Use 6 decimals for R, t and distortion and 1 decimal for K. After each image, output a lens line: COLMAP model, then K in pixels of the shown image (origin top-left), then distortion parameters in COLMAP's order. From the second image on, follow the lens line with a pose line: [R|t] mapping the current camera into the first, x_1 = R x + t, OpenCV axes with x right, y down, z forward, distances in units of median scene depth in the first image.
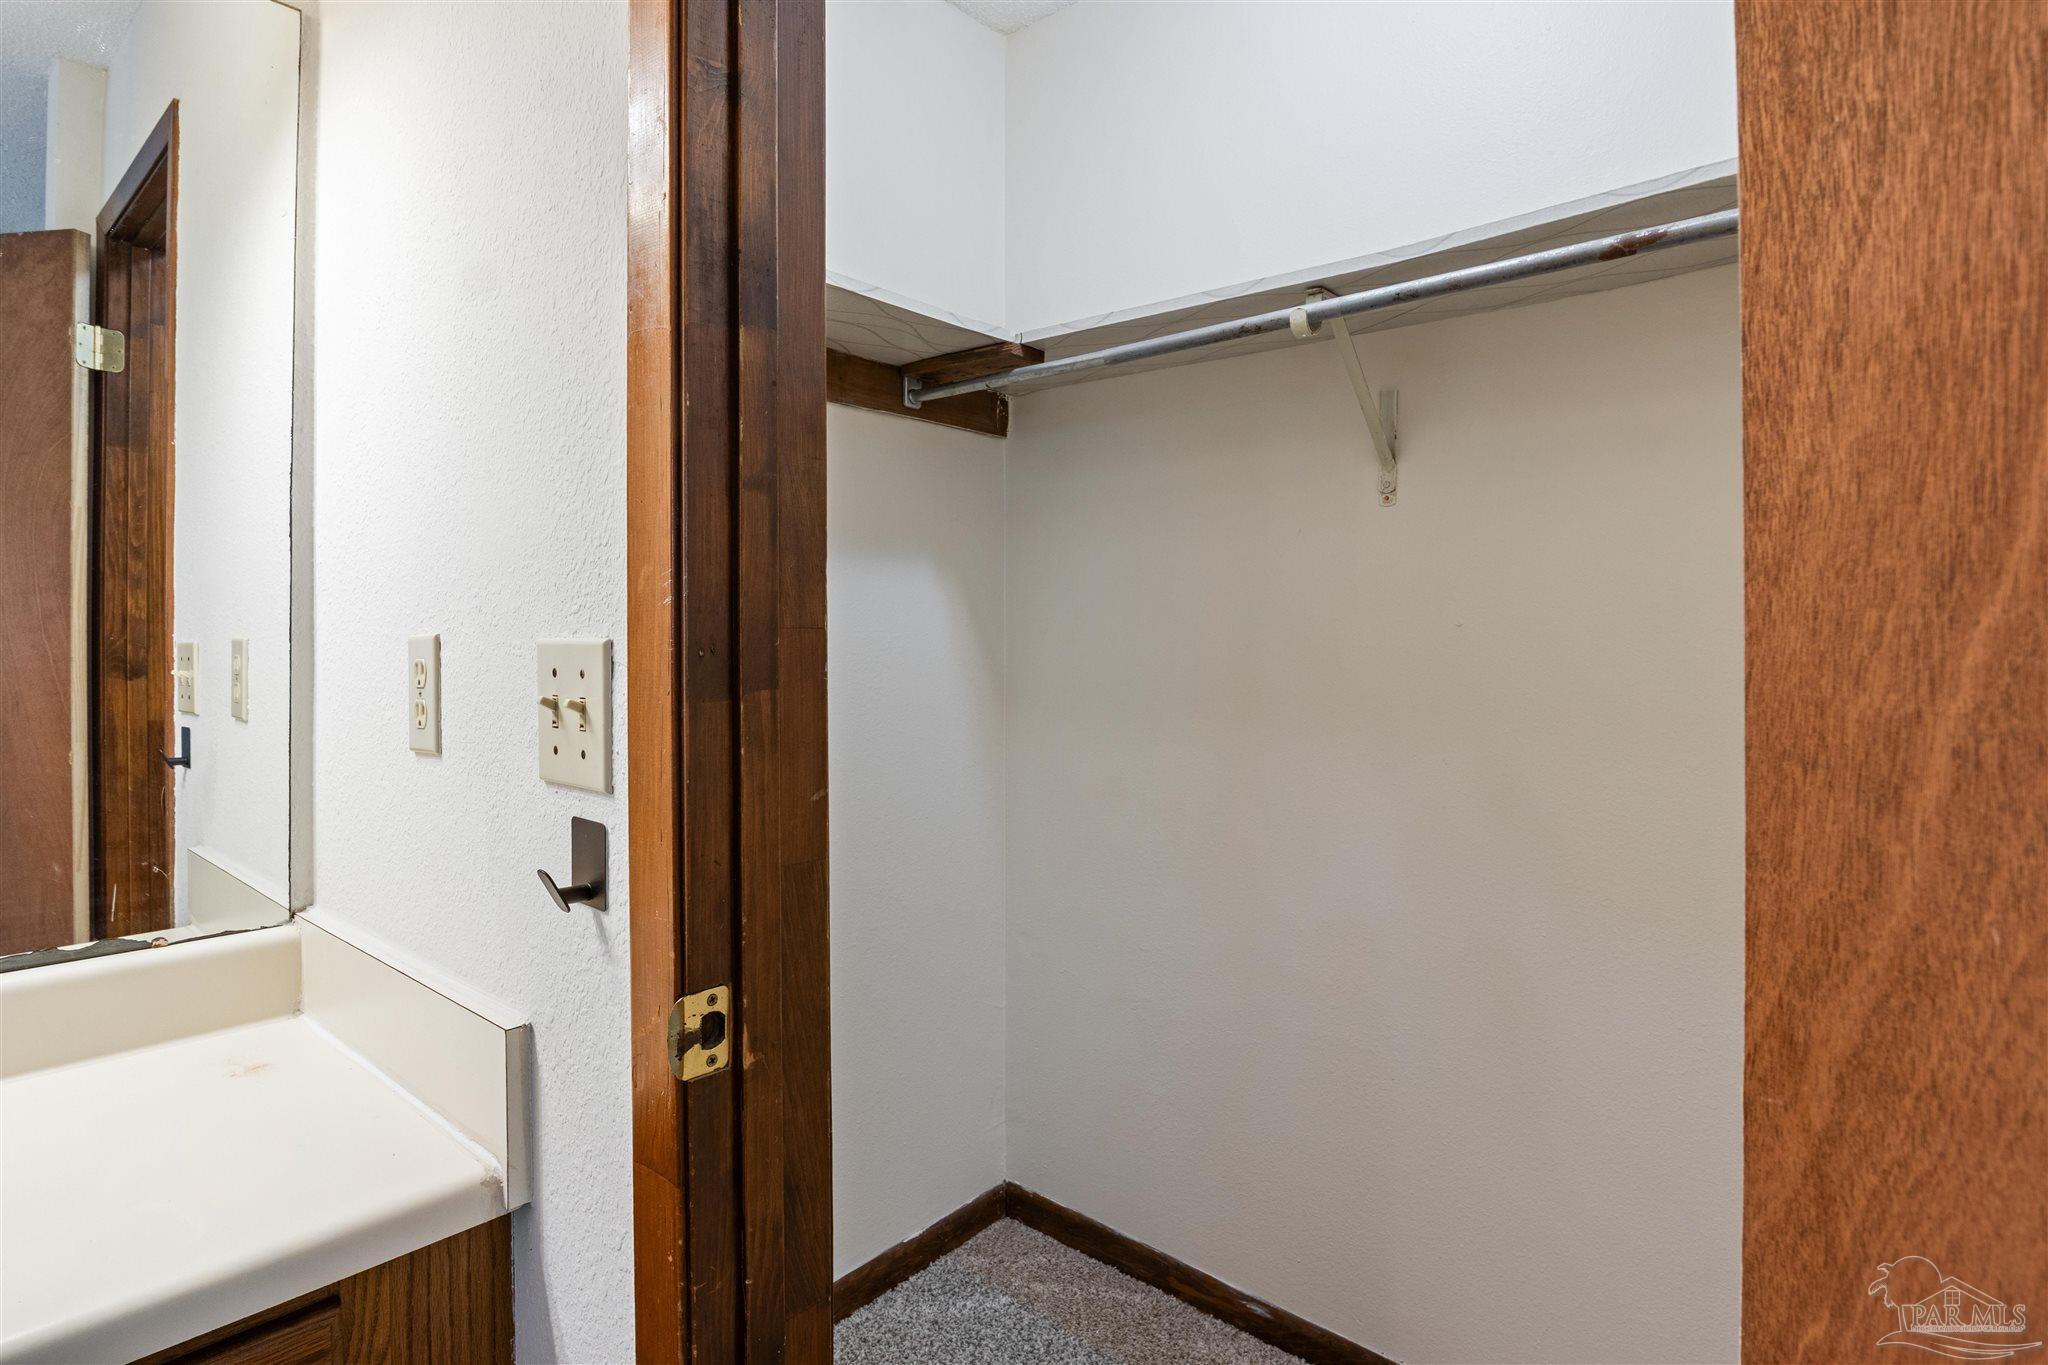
lens RADIAL K [[1028.7, 0, 1039.2], [0, 1028.7, 664.9], [0, 0, 1]] dist [-0.009463, 0.001137]
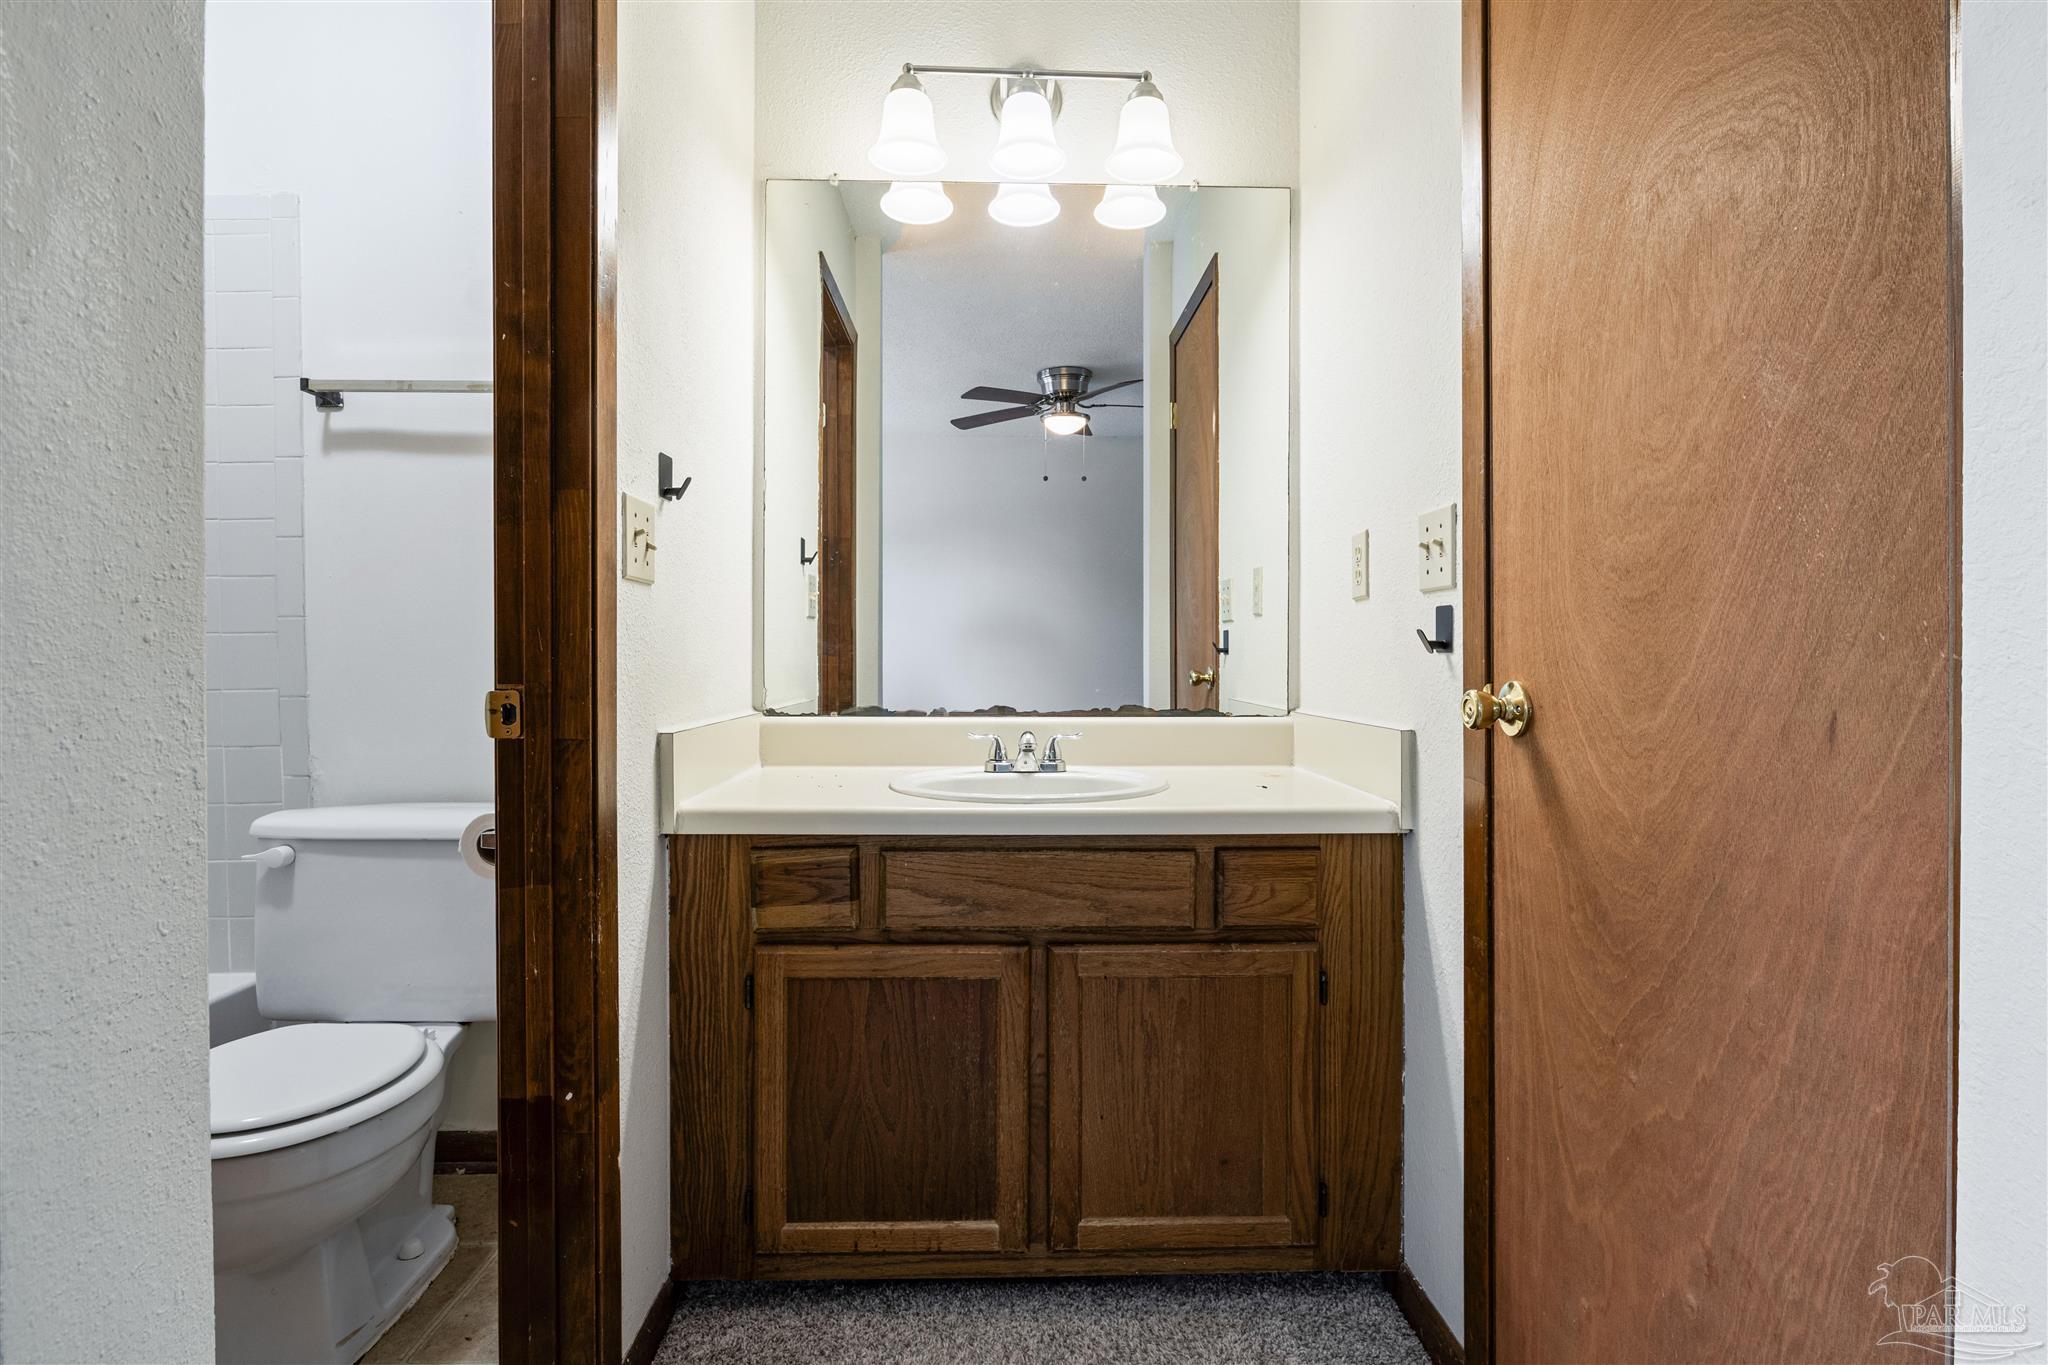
lens RADIAL K [[1028.7, 0, 1045.4], [0, 1028.7, 668.7], [0, 0, 1]] dist [-0.009463, 0.001137]
pose [[0.678649, 0.004269, -0.734451, 0.403491], [-0.004004, 0.999990, 0.002112, 0.250663], [0.734452, 0.001507, 0.678659, -0.726016]]
